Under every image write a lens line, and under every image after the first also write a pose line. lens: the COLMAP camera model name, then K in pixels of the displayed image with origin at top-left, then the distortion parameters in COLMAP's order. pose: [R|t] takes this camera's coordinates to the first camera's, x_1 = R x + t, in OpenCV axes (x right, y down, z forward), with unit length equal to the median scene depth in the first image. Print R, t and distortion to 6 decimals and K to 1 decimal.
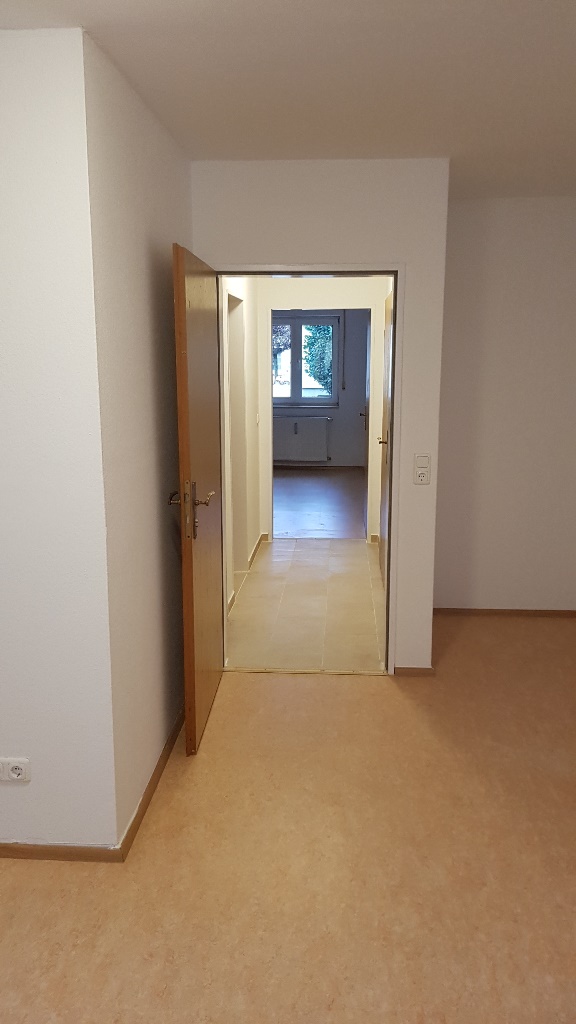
lens RADIAL K [[800.1, 0, 288.0], [0, 800.1, 512.0], [0, 0, 1]] dist [0.038362, -0.015916]
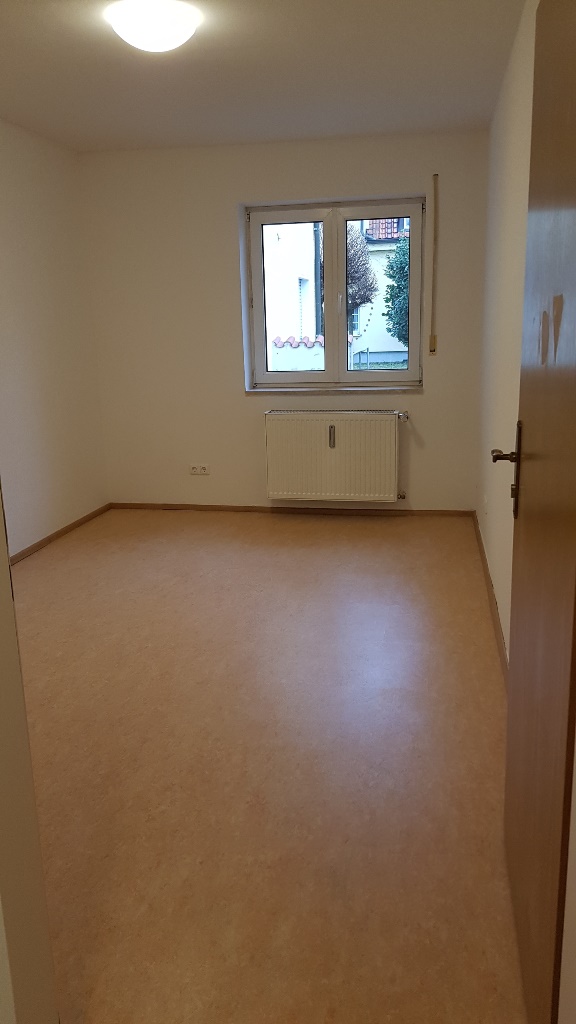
lens RADIAL K [[800.1, 0, 288.0], [0, 800.1, 512.0], [0, 0, 1]] dist [0.038362, -0.015916]
pose [[0.993688, 0.004996, -0.112064, 0.036869], [-0.000224, 0.999094, 0.042561, -0.076979], [0.112175, -0.042267, 0.992789, 0.501272]]
